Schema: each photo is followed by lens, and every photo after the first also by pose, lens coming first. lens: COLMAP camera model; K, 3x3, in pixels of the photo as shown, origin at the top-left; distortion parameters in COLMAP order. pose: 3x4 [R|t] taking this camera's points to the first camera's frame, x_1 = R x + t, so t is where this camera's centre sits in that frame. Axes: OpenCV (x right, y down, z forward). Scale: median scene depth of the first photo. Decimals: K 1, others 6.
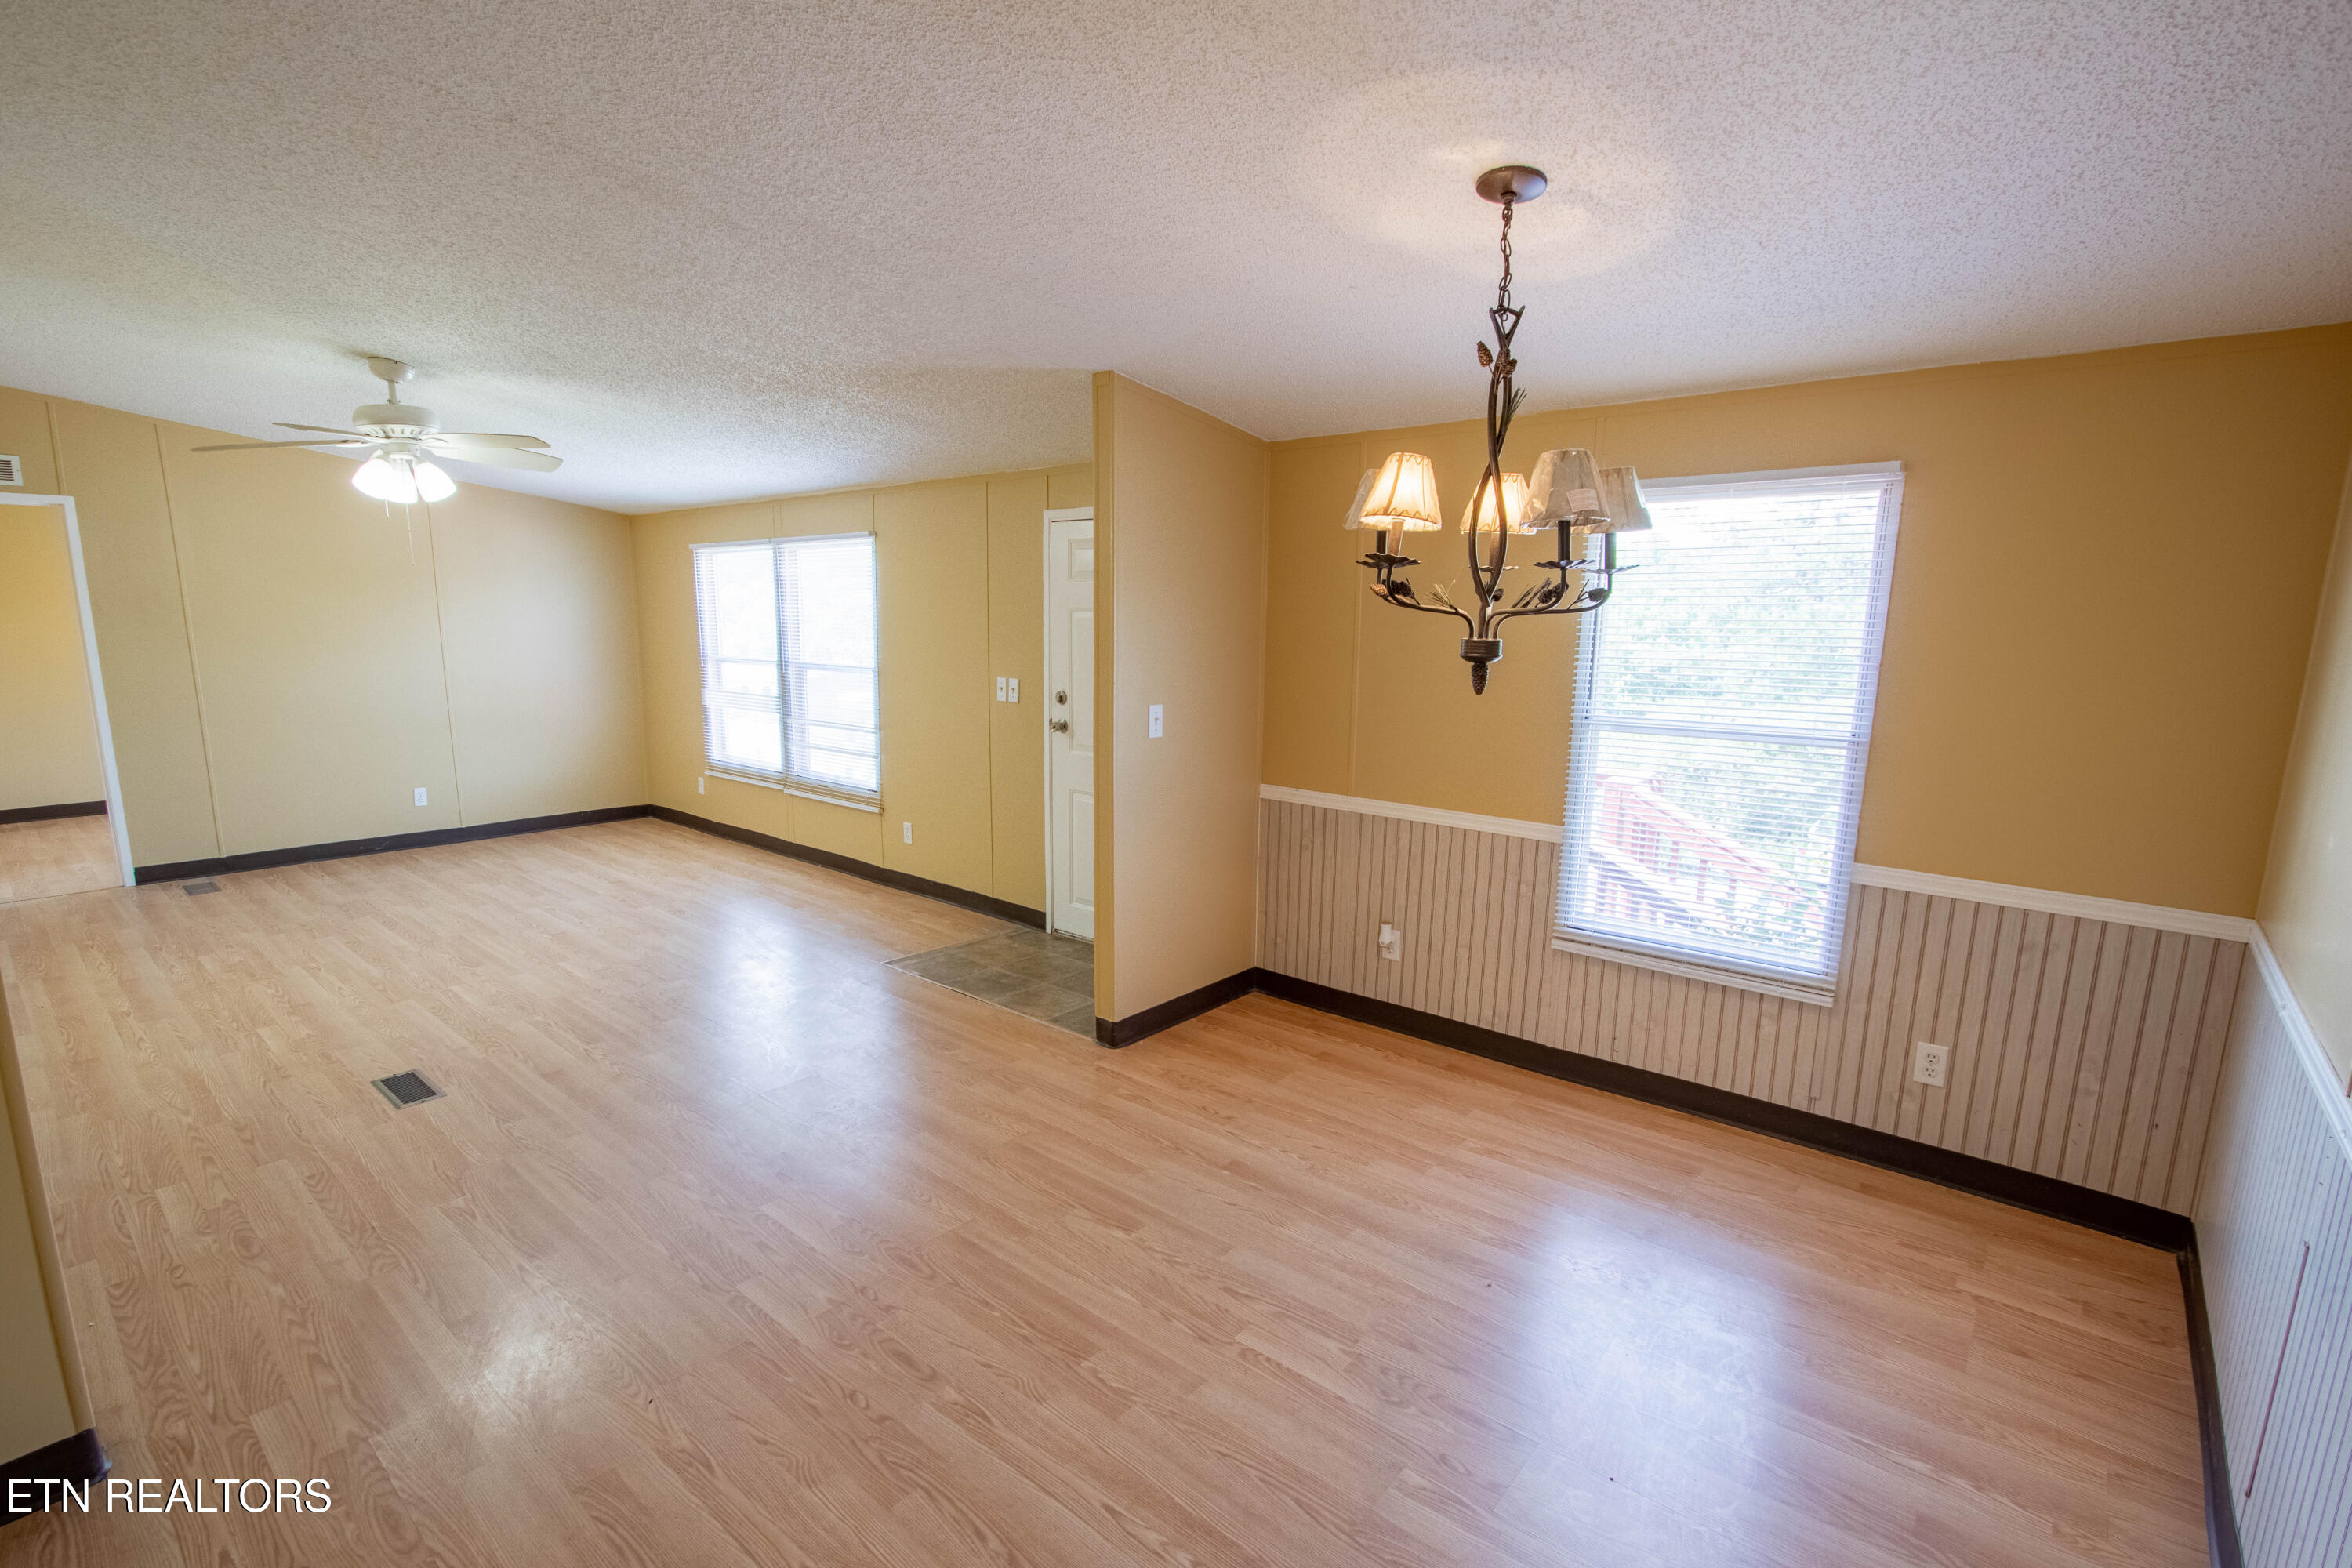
lens RADIAL K [[1099.6, 0, 1162.2], [0, 1099.6, 797.8], [0, 0, 1]] dist [-0.014147, 0.000118]
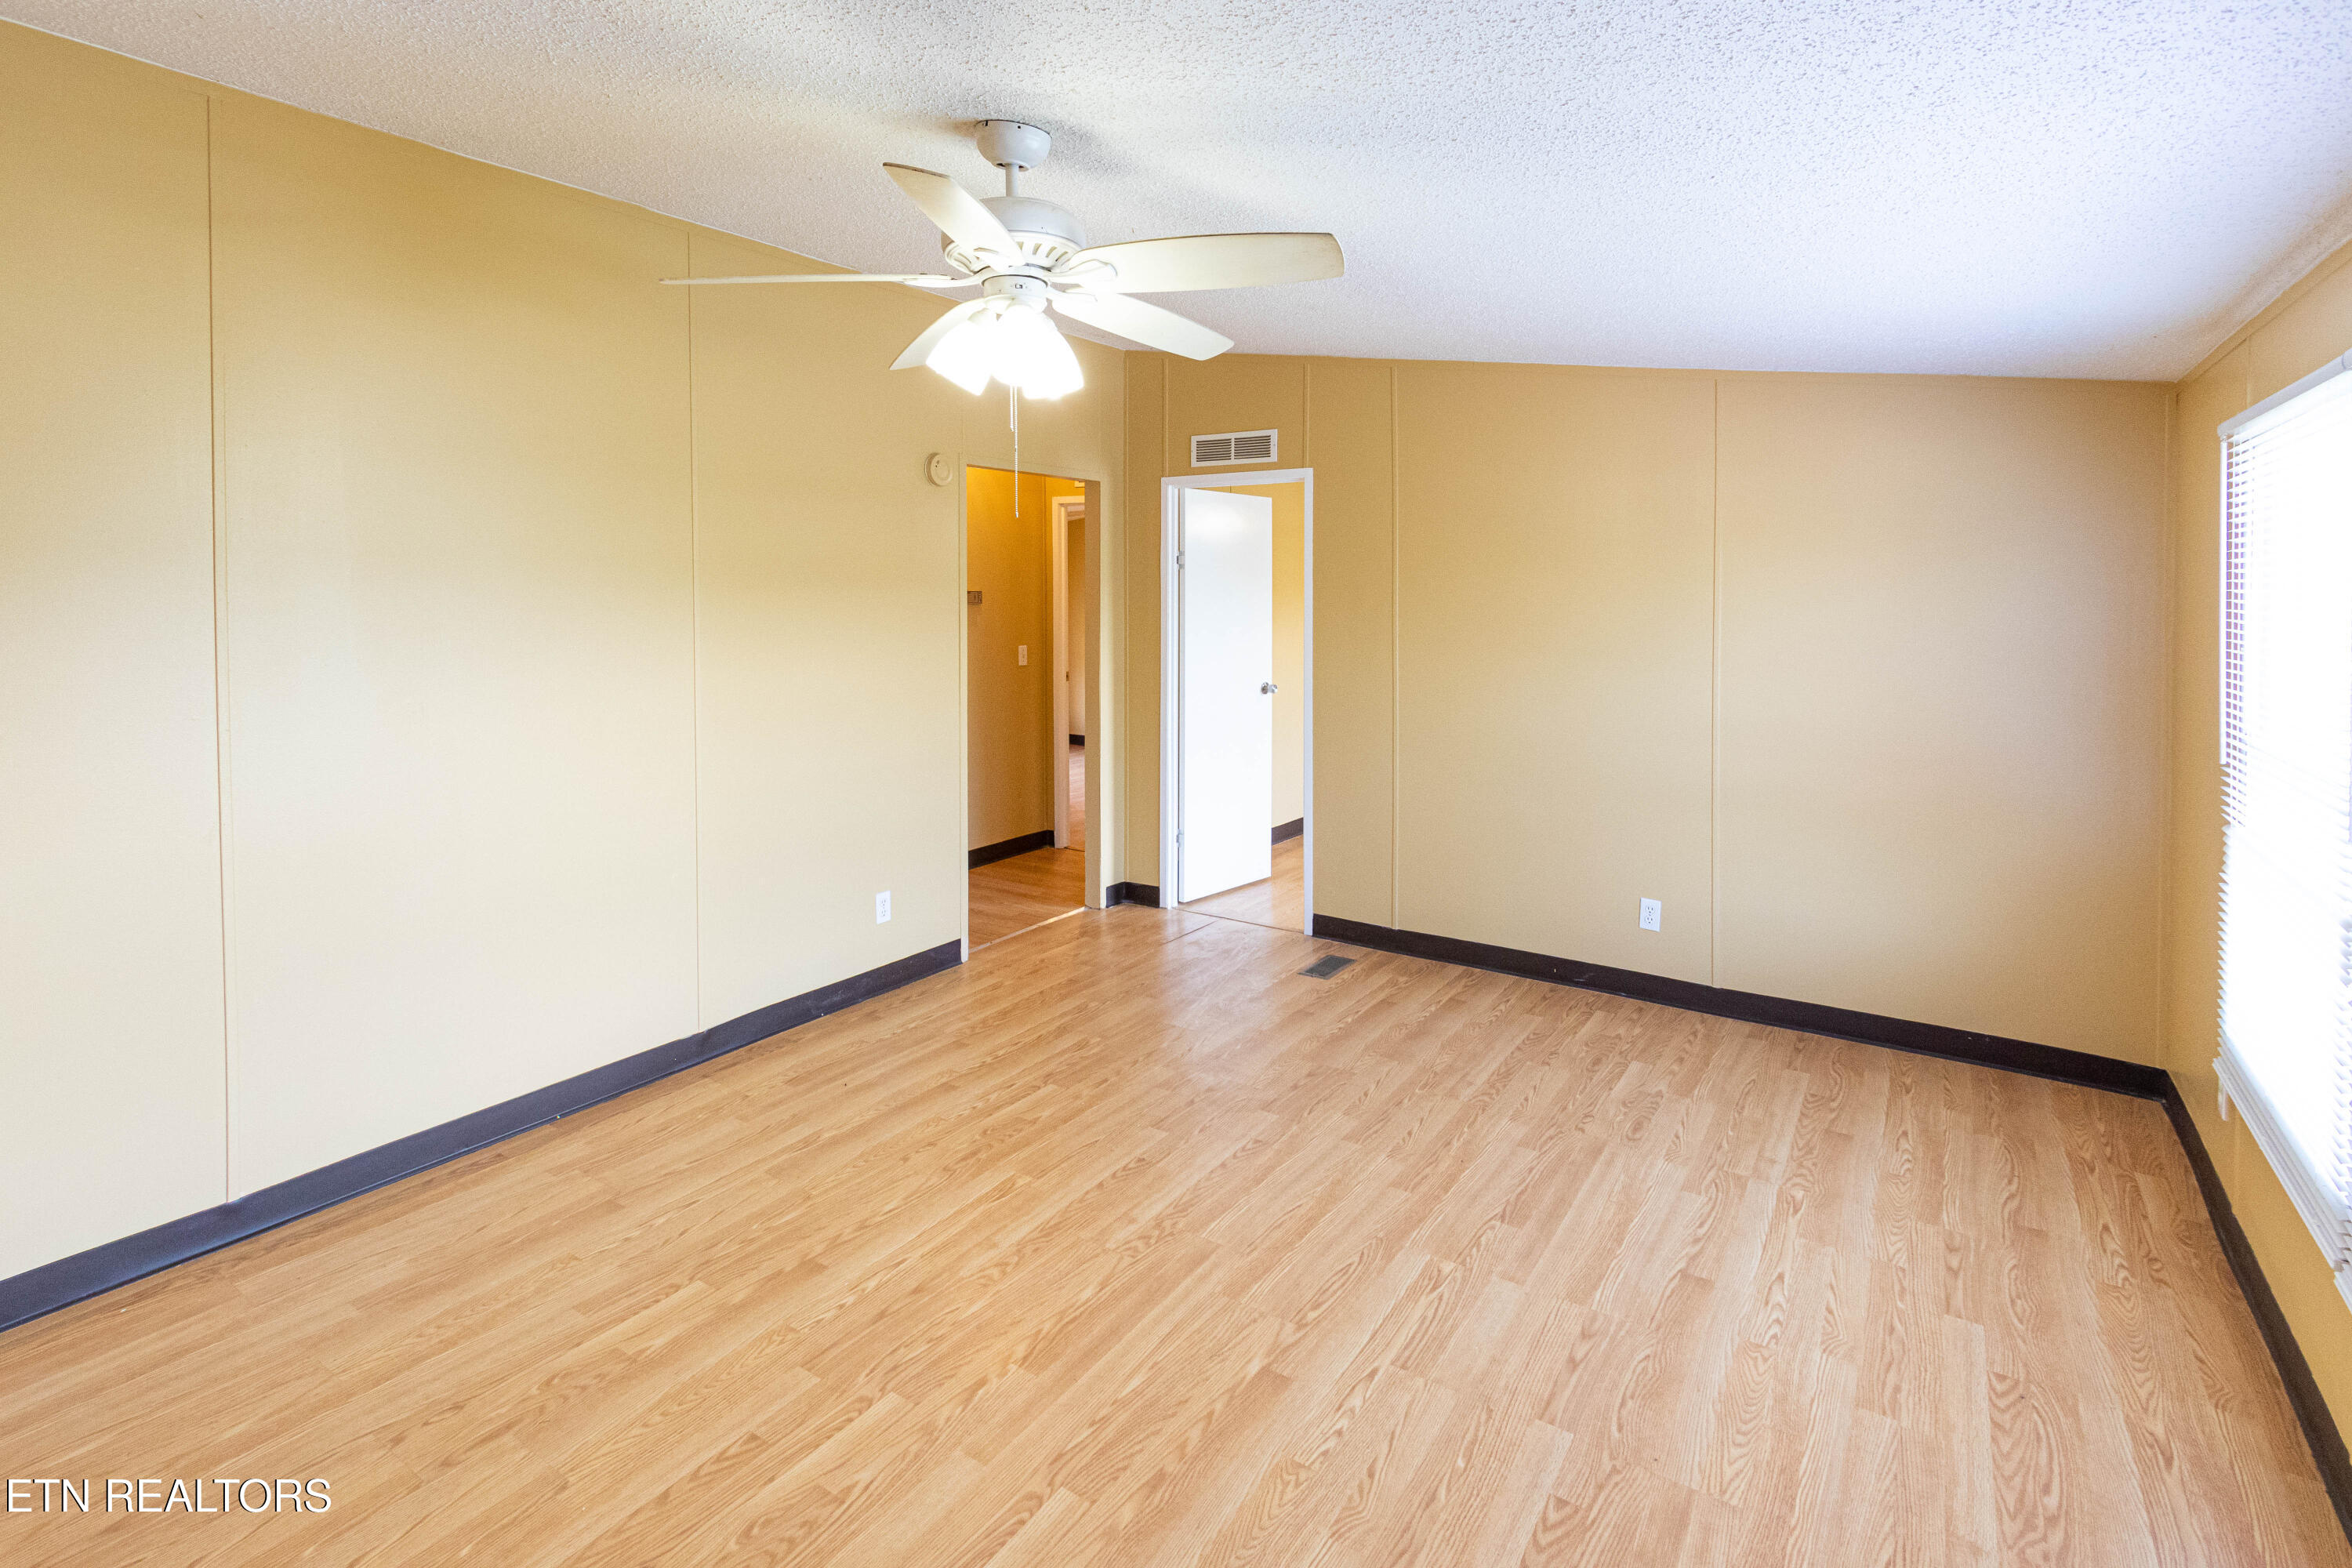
lens RADIAL K [[1148.9, 0, 1151.0], [0, 1148.9, 592.1], [0, 0, 1]] dist [0.000013, 0.000508]
pose [[0.114688, -0.003480, -0.993395, -0.119347], [-0.169518, 0.985258, -0.023023, -0.142625], [0.978831, 0.171039, 0.112408, 0.810957]]
